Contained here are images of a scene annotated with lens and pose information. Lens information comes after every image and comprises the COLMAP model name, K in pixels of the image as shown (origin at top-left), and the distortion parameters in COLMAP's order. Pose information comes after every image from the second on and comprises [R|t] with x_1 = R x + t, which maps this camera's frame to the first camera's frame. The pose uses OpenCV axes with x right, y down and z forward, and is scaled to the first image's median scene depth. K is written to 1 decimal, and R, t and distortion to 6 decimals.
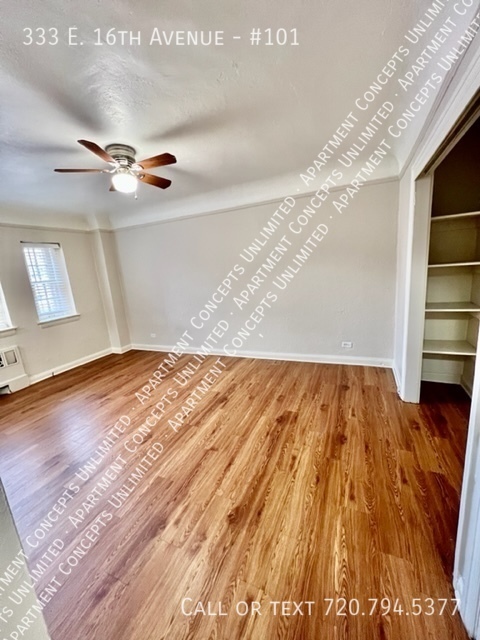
lens RADIAL K [[257.1, 0, 240.0], [0, 257.1, 320.0], [0, 0, 1]] dist [-0.001045, -0.000062]
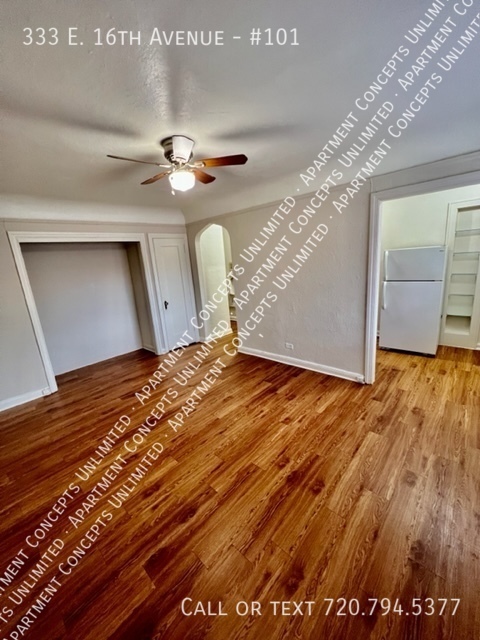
lens RADIAL K [[257.1, 0, 240.0], [0, 257.1, 320.0], [0, 0, 1]] dist [-0.001045, -0.000062]
pose [[-0.934765, 0.080212, 0.346093, -0.741508], [0.219125, 0.896977, 0.383949, -0.321073], [-0.279640, 0.434739, -0.856039, 1.573854]]
